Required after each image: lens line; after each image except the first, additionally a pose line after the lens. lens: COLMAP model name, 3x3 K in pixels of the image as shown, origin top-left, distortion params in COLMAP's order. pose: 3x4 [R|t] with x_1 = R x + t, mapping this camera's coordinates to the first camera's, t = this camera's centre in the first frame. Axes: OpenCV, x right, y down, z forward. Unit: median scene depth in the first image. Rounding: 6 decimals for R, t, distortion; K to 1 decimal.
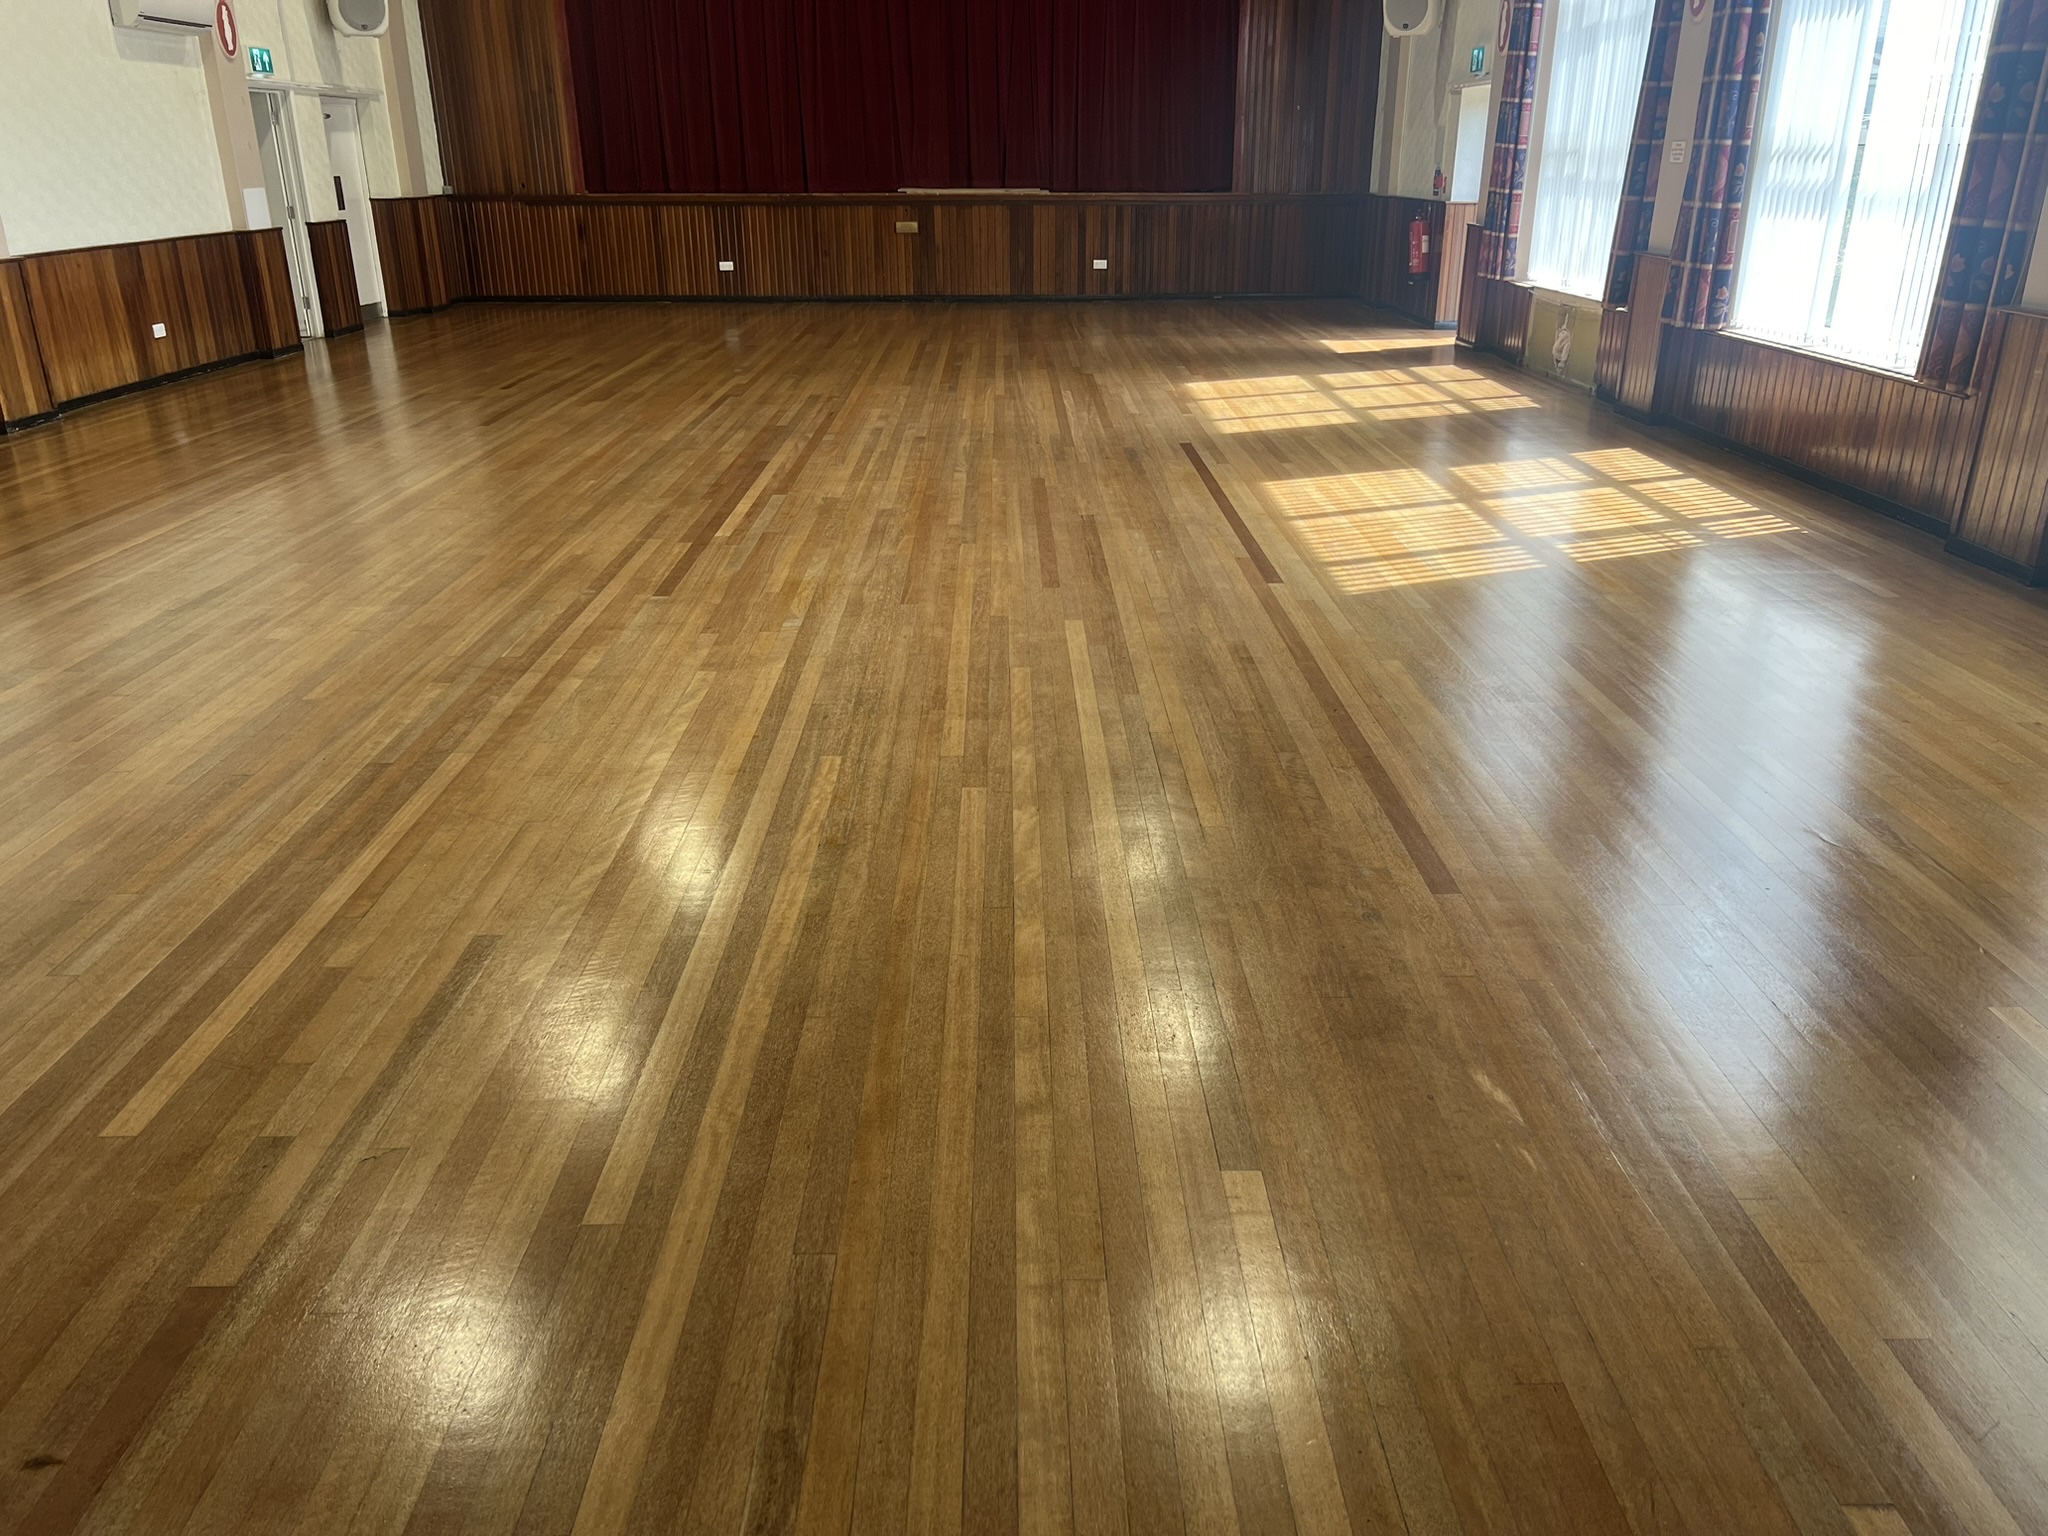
lens RADIAL K [[1550.2, 0, 1018.3], [0, 1550.2, 764.2], [0, 0, 1]] dist [0.065311, -0.078276]
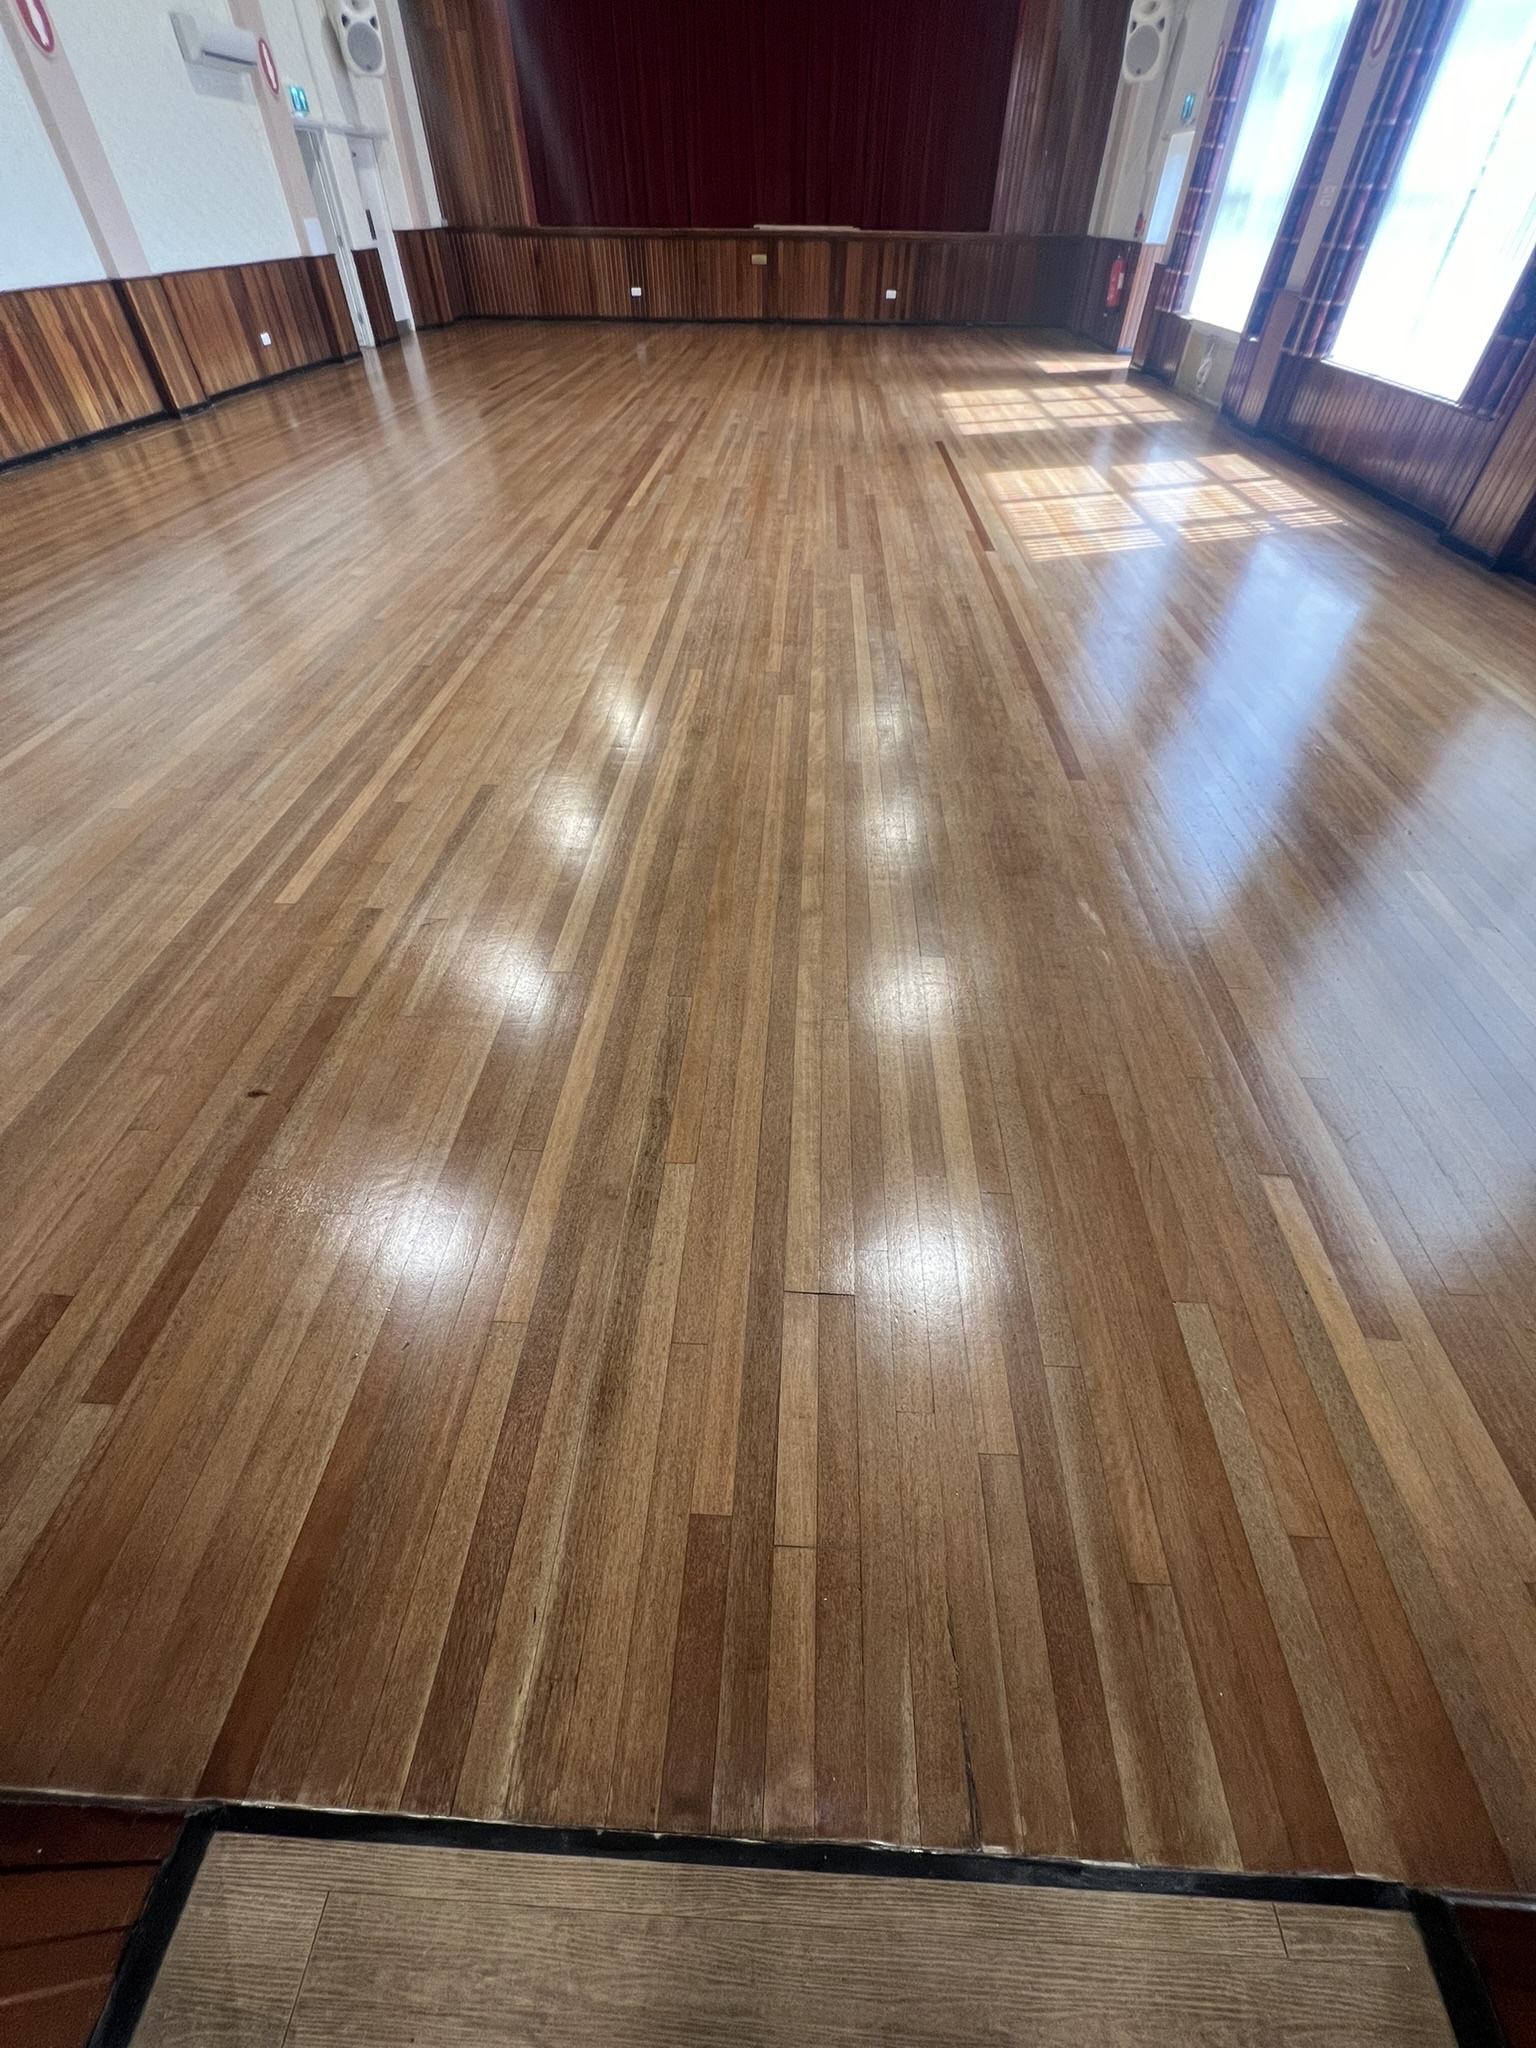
lens RADIAL K [[822.1, 0, 768.0], [0, 822.1, 1024.0], [0, 0, 1]] dist [-0.002140, 0.000419]
pose [[0.998078, 0.050219, -0.036305, 0.000584], [-0.031320, 0.914341, 0.403731, -0.013797], [0.053470, -0.401818, 0.914157, 0.078334]]
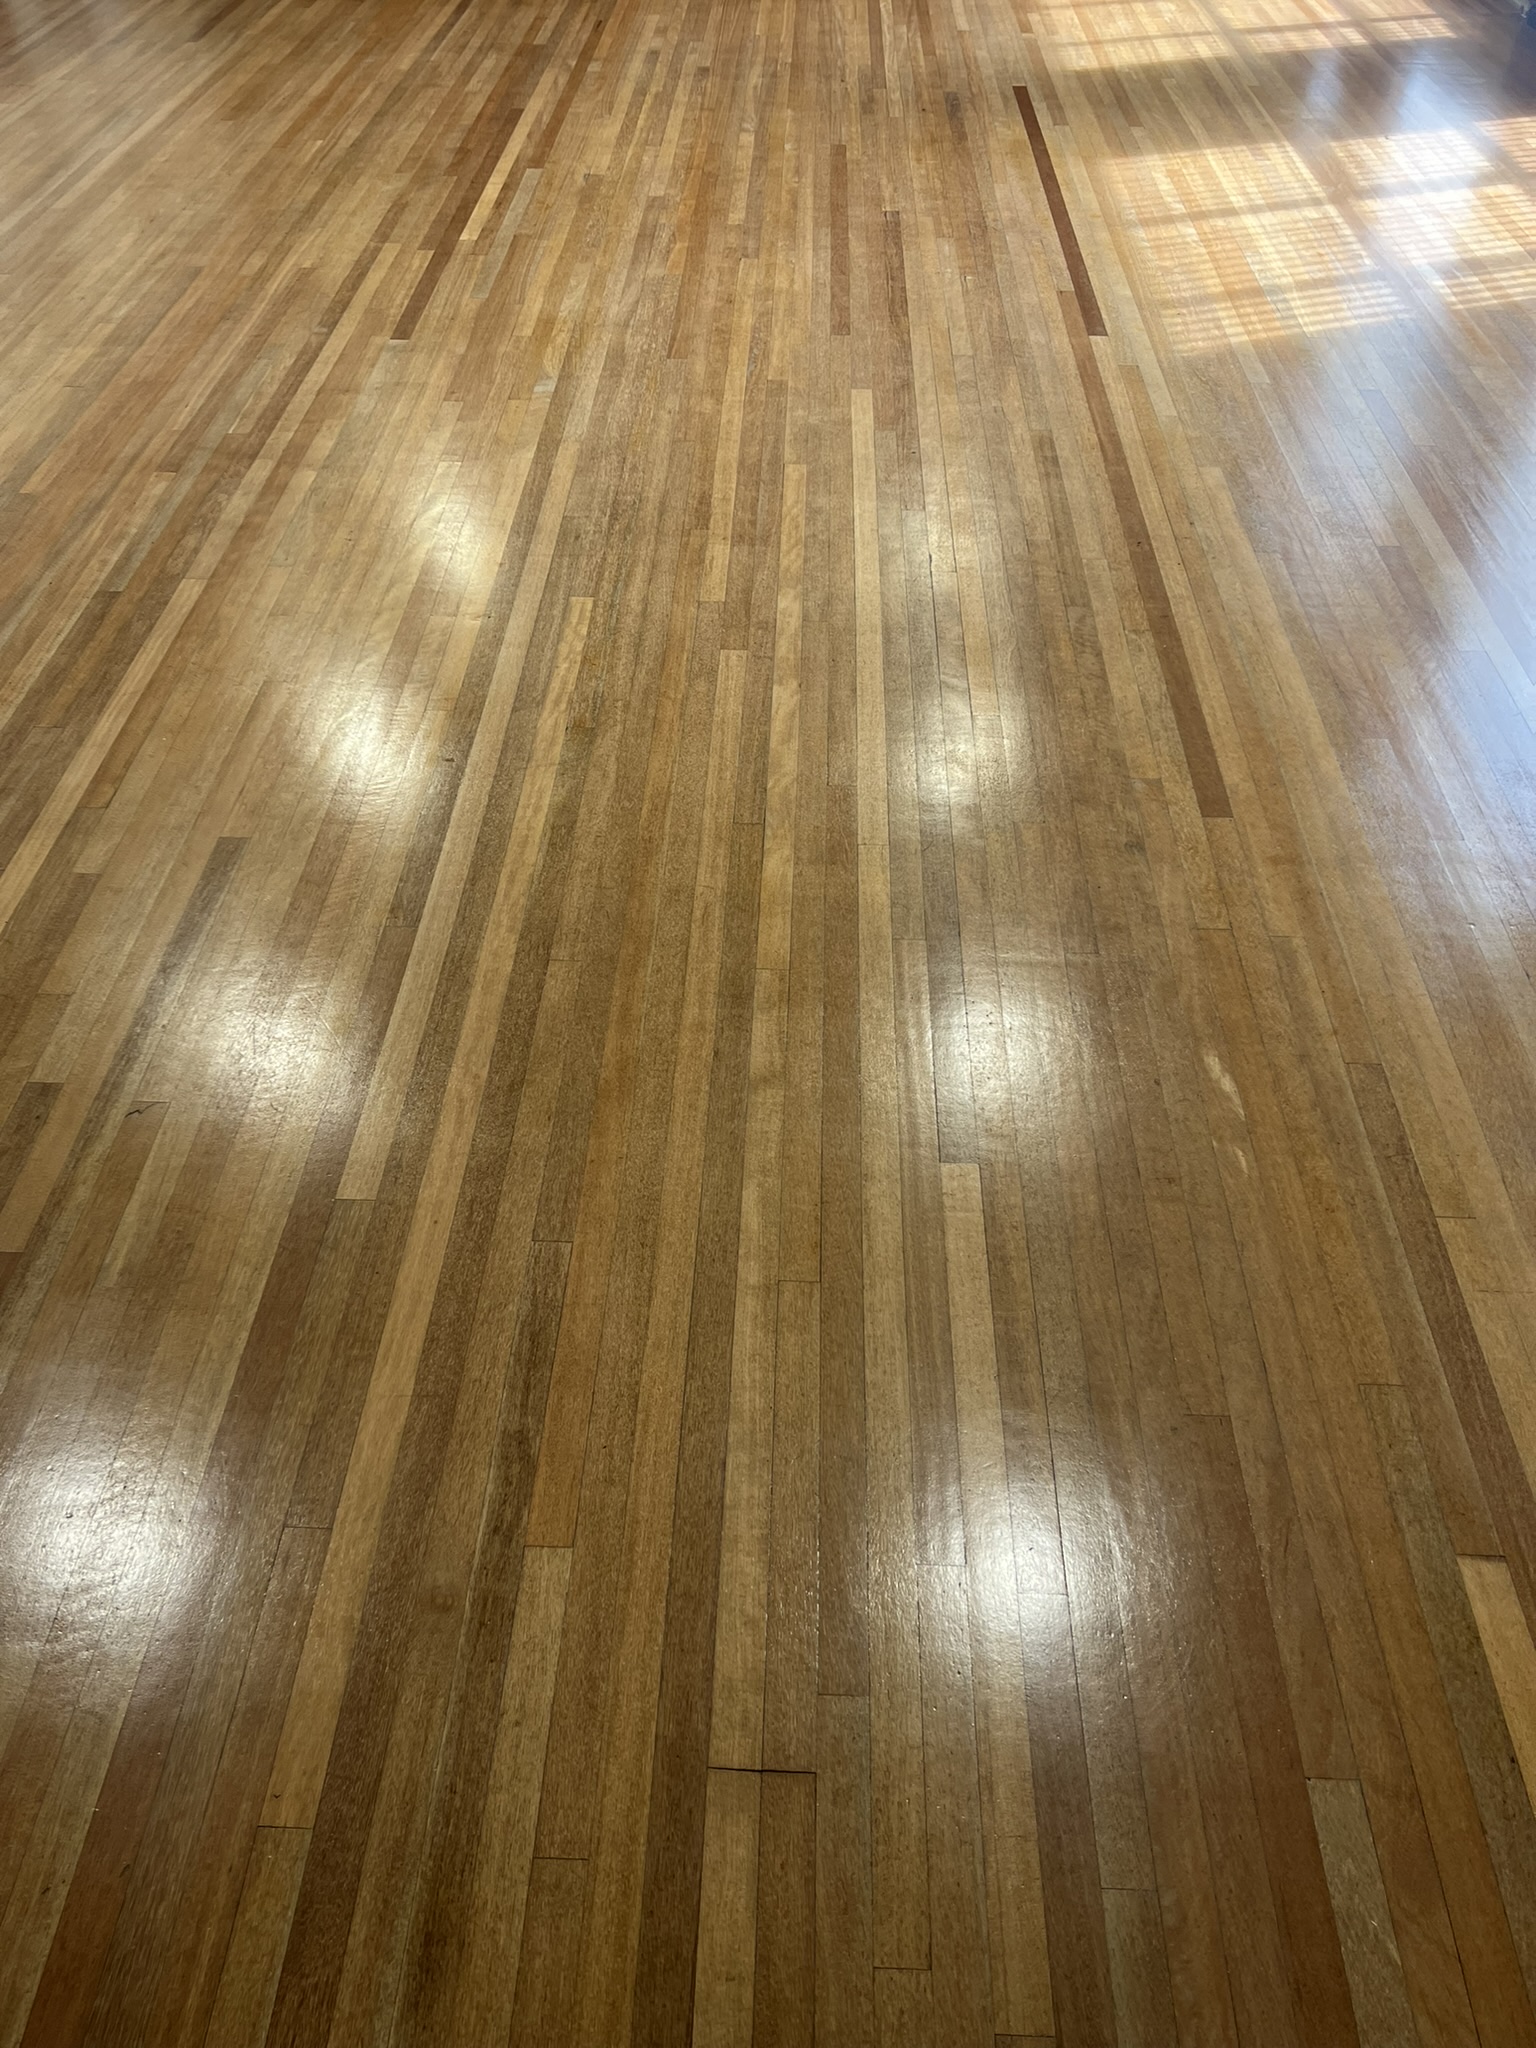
lens RADIAL K [[1550.2, 0, 749.0], [0, 1550.2, 1035.3], [0, 0, 1]] dist [0.065311, -0.078276]
pose [[0.998761, 0.037553, -0.032657, 0.016966], [-0.021955, 0.921371, 0.388064, -0.114642], [0.044663, -0.386867, 0.921053, 0.036556]]
